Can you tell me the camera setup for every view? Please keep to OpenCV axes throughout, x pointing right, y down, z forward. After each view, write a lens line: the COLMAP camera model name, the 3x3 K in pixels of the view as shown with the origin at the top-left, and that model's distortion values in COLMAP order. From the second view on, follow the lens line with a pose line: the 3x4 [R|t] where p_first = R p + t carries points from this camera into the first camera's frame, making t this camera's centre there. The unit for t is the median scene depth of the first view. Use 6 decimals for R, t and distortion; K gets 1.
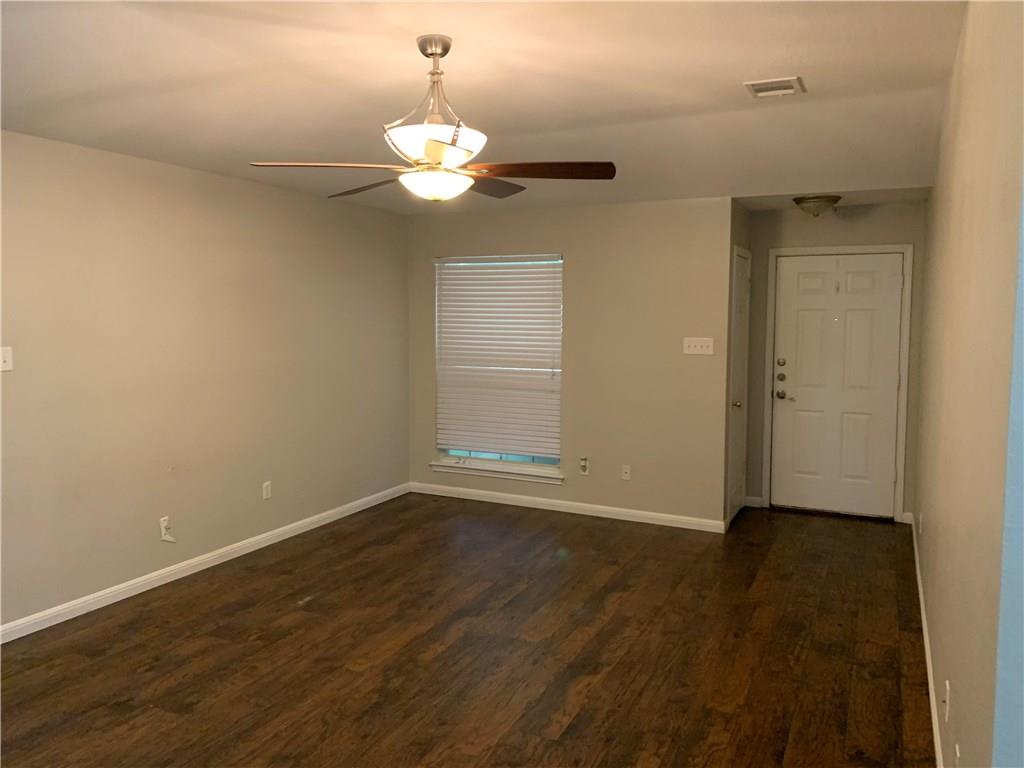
lens RADIAL K [[779.8, 0, 513.9], [0, 779.8, 370.9], [0, 0, 1]] dist [0.058053, -0.071277]
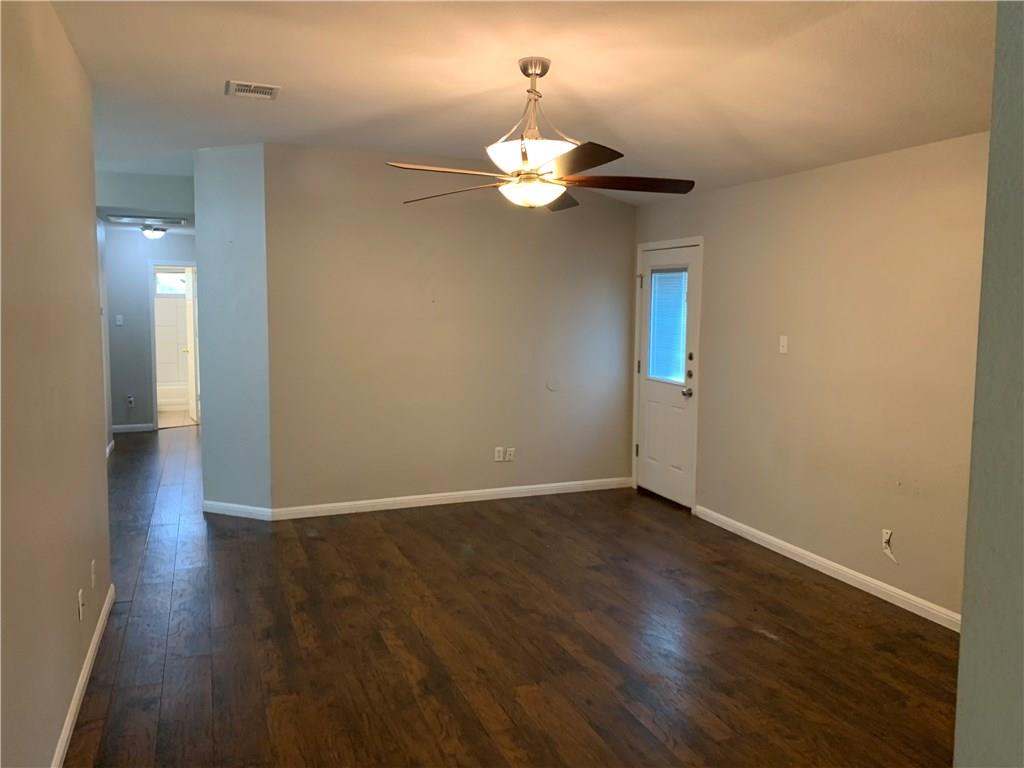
lens RADIAL K [[779.8, 0, 513.9], [0, 779.8, 370.9], [0, 0, 1]] dist [0.058053, -0.071277]
pose [[-0.675829, 0.057161, -0.734839, 0.706324], [-0.065257, 0.988433, 0.136904, -0.134872], [0.734164, 0.140477, -0.664281, 1.650768]]
